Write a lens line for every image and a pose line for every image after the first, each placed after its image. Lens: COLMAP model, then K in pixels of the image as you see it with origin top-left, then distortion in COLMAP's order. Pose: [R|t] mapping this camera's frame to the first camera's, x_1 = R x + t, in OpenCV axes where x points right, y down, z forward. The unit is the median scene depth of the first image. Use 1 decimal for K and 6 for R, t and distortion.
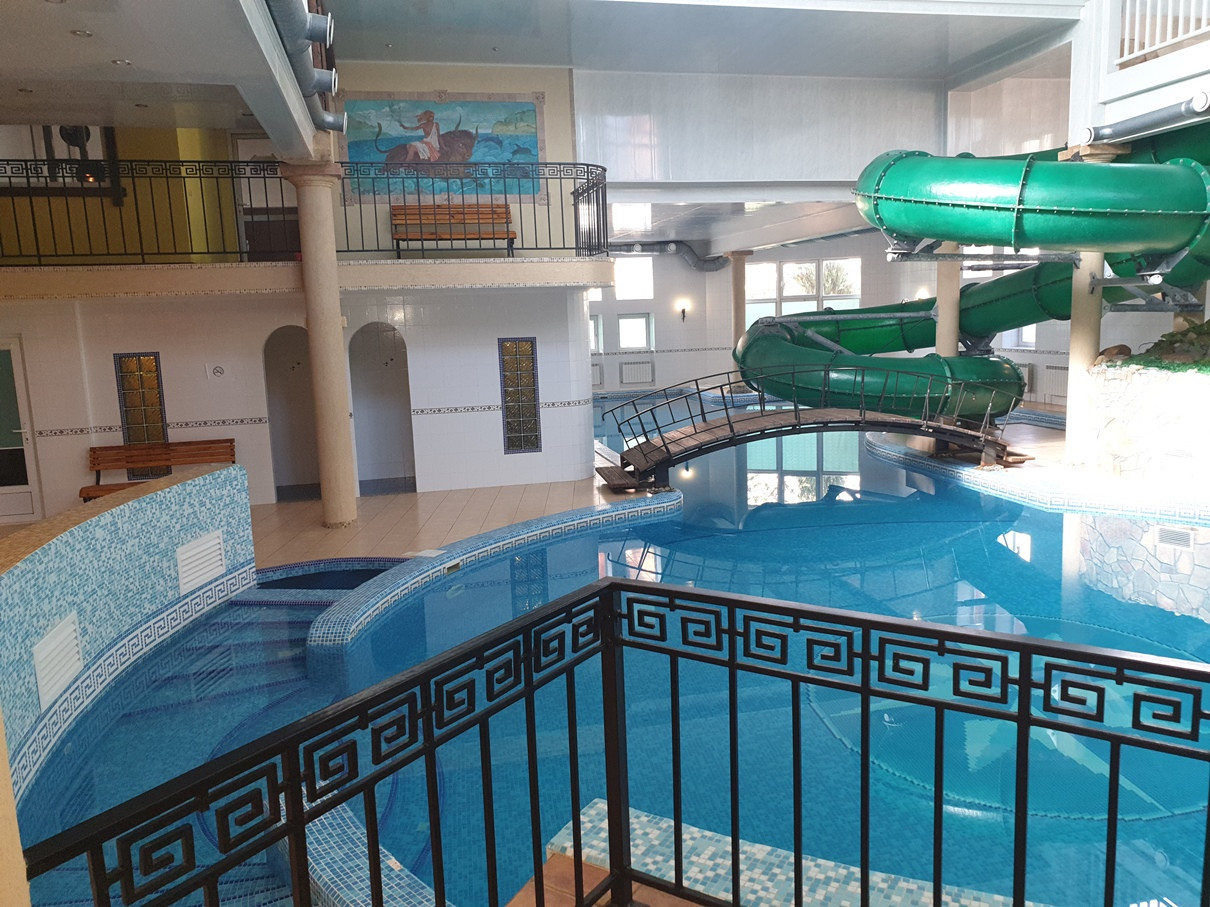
lens RADIAL K [[939.6, 0, 607.0], [0, 939.6, 453.6], [0, 0, 1]] dist [0.065976, -0.084312]
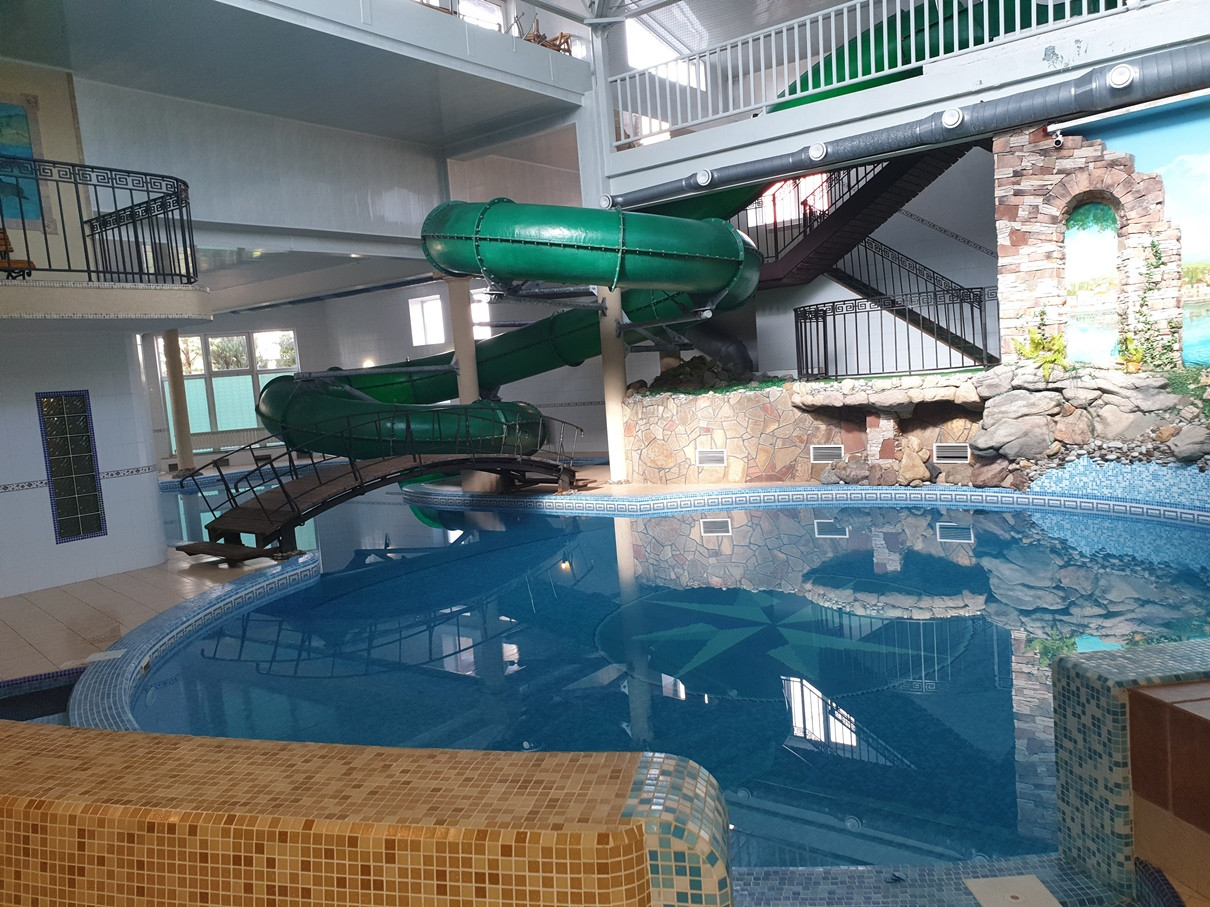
lens RADIAL K [[946.3, 0, 605.6], [0, 946.3, 477.3], [0, 0, 1]] dist [0.061138, -0.092325]
pose [[0.768349, -0.095432, 0.632876, -0.262998], [0.143747, 0.989290, -0.025342, 0.032085], [-0.623680, 0.110445, 0.773838, 0.118358]]
